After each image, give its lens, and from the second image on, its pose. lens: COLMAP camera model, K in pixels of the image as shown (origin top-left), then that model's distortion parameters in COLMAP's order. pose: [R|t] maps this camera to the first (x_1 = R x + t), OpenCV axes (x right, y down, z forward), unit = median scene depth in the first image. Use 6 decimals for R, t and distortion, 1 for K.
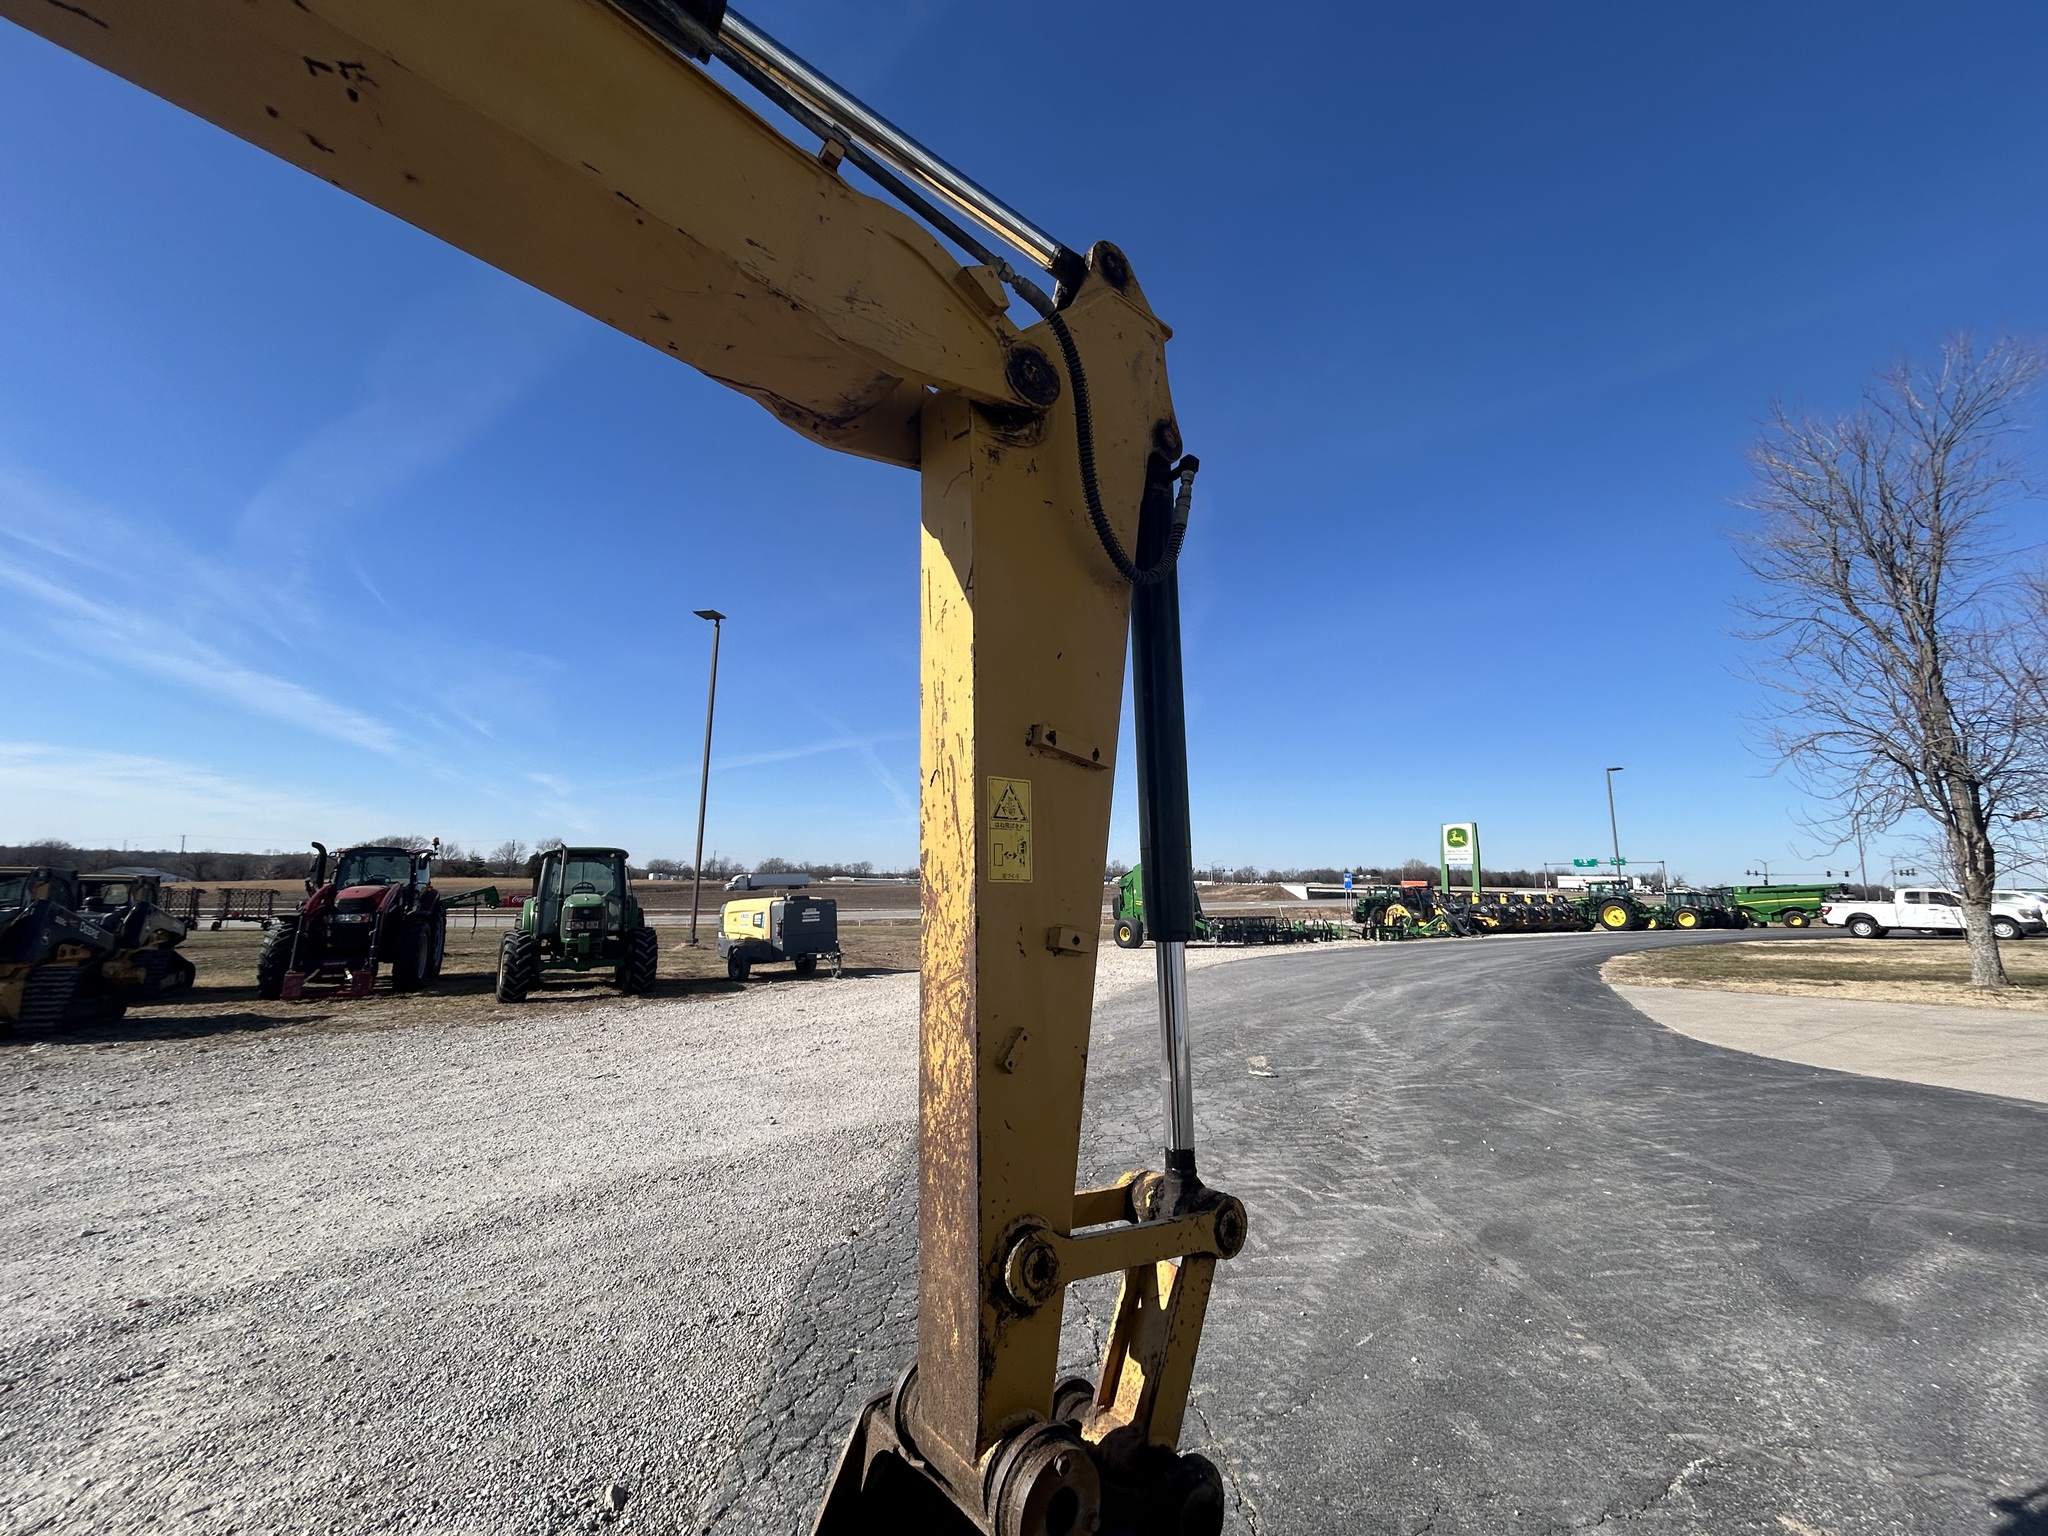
lens RADIAL K [[827.3, 0, 1020.5], [0, 827.3, 766.9], [0, 0, 1]] dist [0.000377, -0.000732]
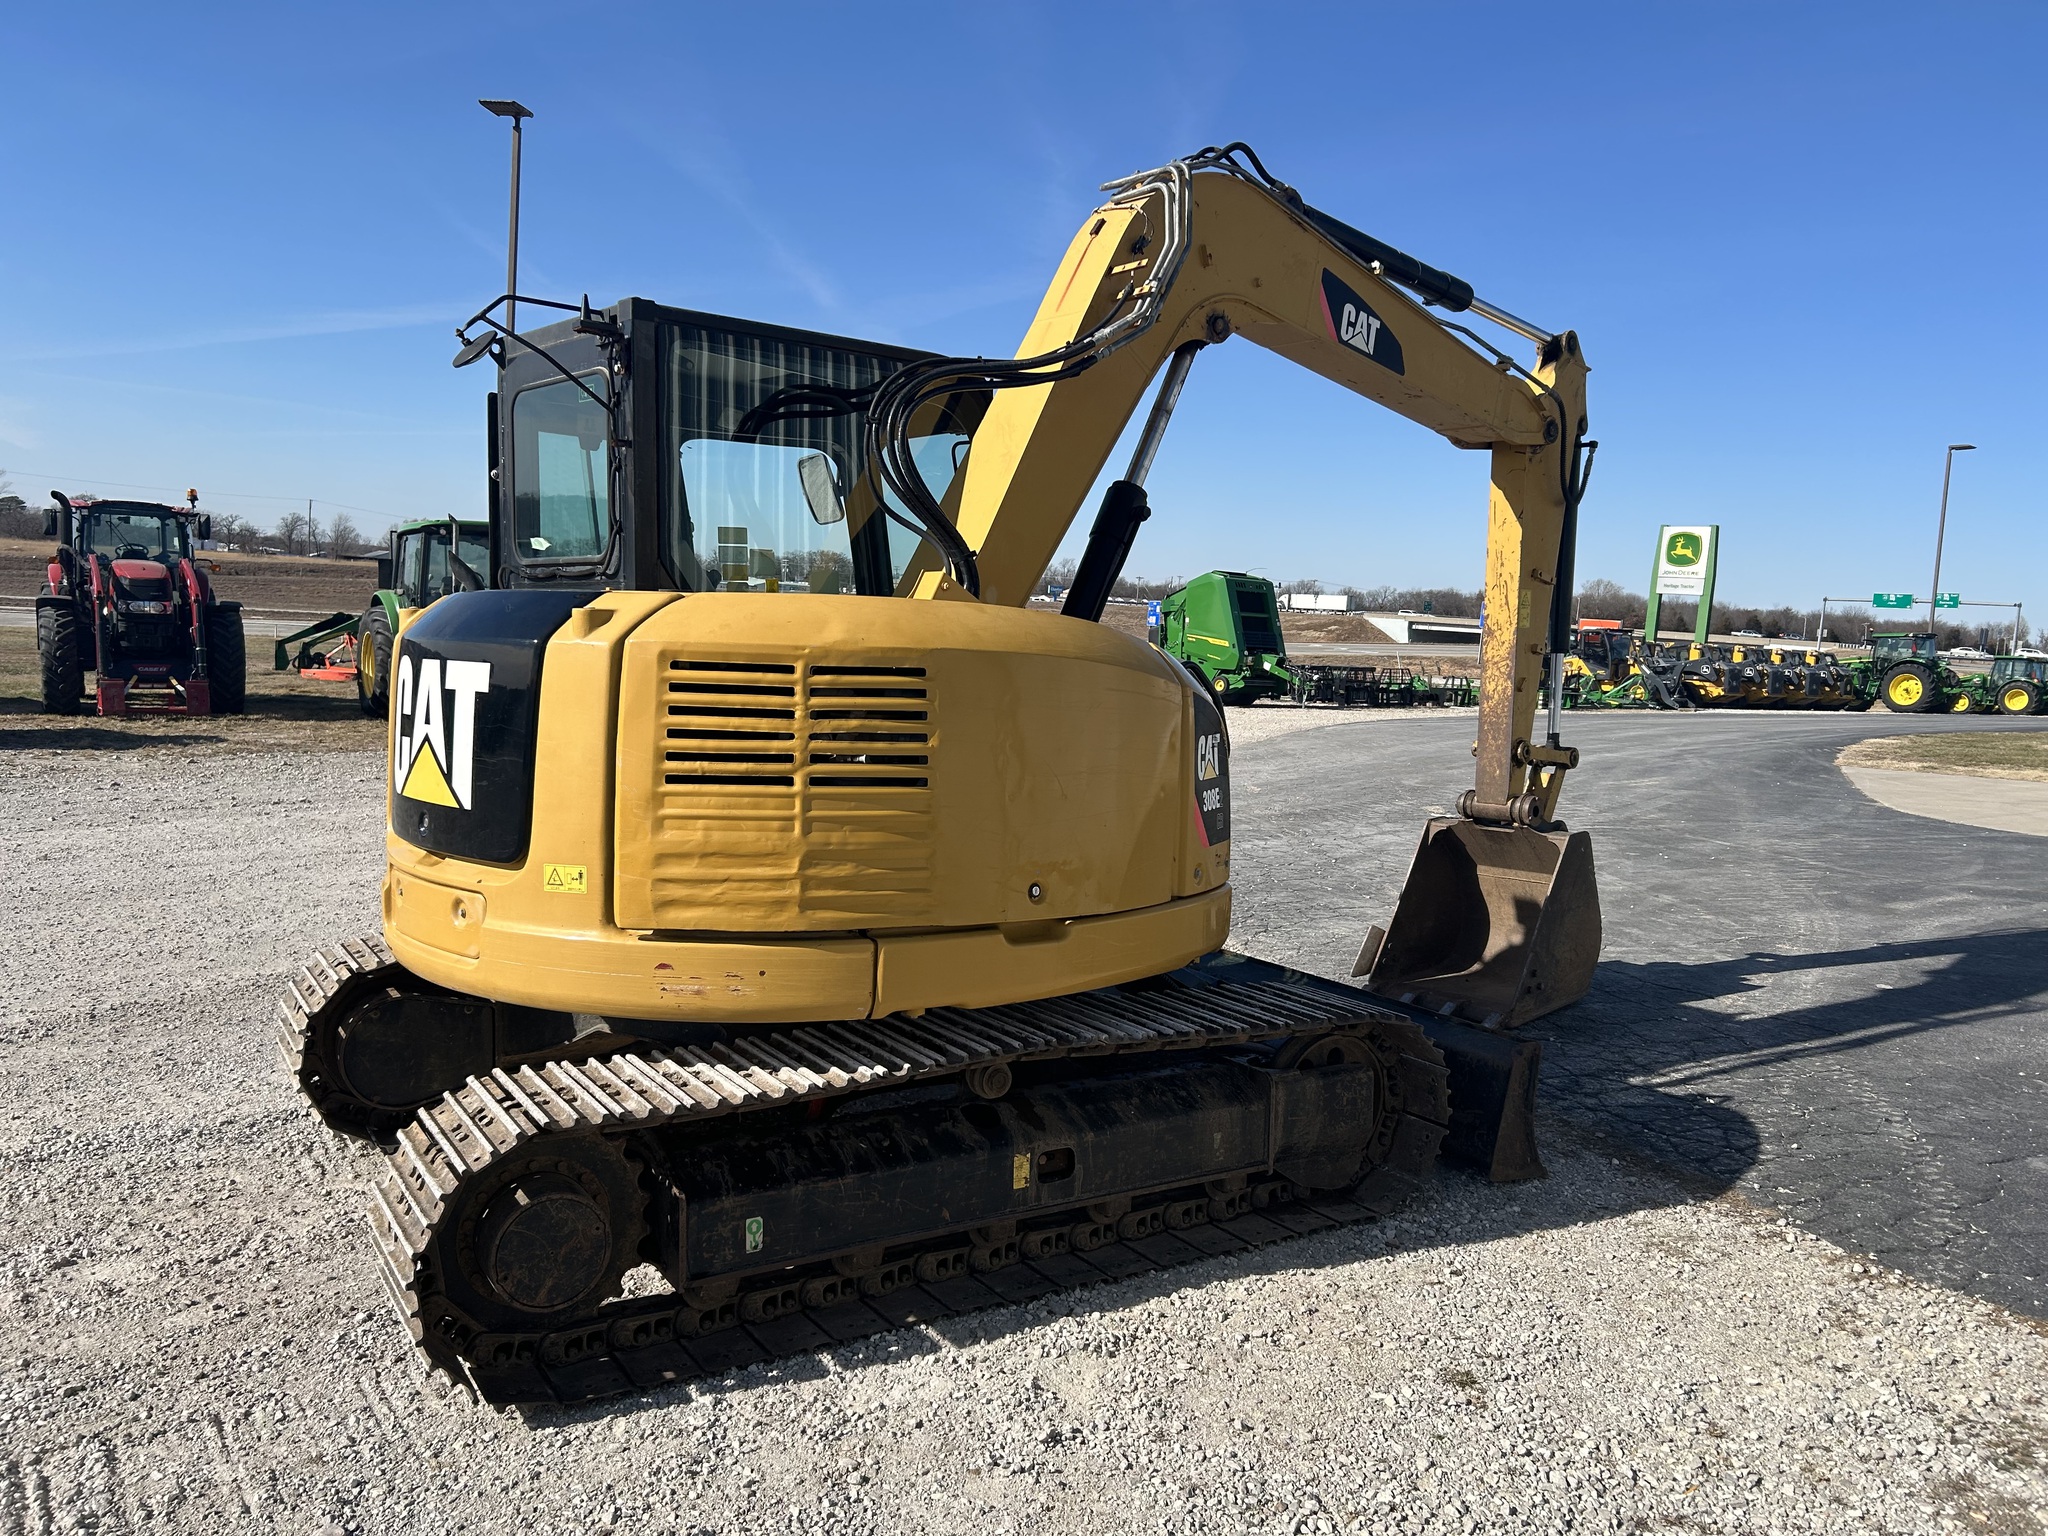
lens RADIAL K [[1517.3, 0, 1017.0], [0, 1517.3, 770.6], [0, 0, 1]] dist [0.047936, -0.055978]
pose [[0.995818, 0.037016, 0.083530, -0.174036], [-0.056958, 0.966363, 0.250796, -0.048131], [-0.071436, -0.254504, 0.964430, -0.324543]]
